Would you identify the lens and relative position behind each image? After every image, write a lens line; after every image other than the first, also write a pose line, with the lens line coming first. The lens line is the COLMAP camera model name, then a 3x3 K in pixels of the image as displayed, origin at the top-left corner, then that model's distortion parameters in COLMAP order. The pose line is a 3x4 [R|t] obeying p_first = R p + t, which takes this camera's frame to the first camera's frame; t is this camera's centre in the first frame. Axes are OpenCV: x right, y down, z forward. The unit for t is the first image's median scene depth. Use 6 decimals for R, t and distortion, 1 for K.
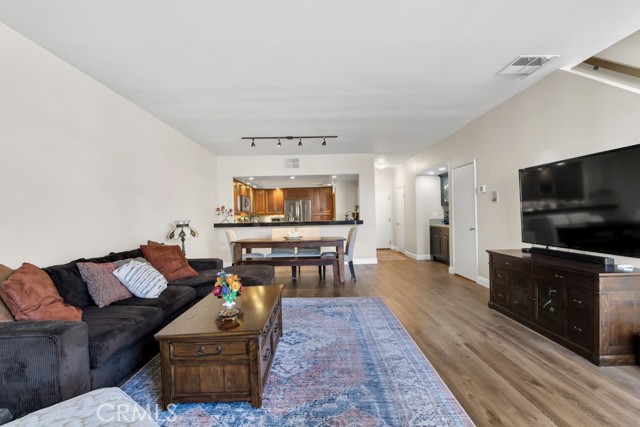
lens RADIAL K [[300.8, 0, 320.1], [0, 300.8, 214.6], [0, 0, 1]] dist [-0.019790, 0.000360]
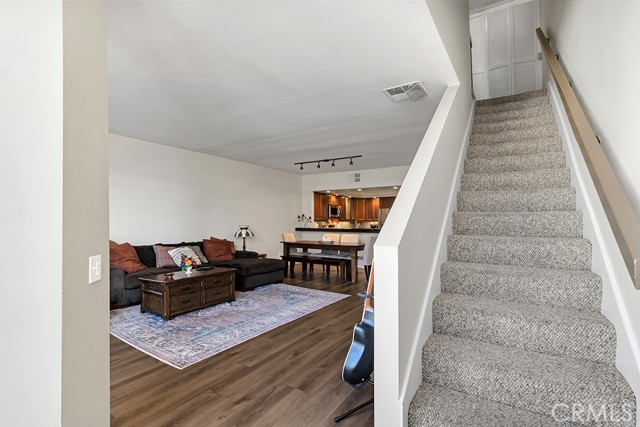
lens RADIAL K [[300.8, 0, 321.1], [0, 300.8, 216.5], [0, 0, 1]] dist [-0.019790, 0.000360]
pose [[0.834791, 0.015648, -0.550345, 0.591072], [-0.020132, 0.999795, -0.002109, -0.024708], [0.550199, 0.012840, 0.834935, -0.037989]]
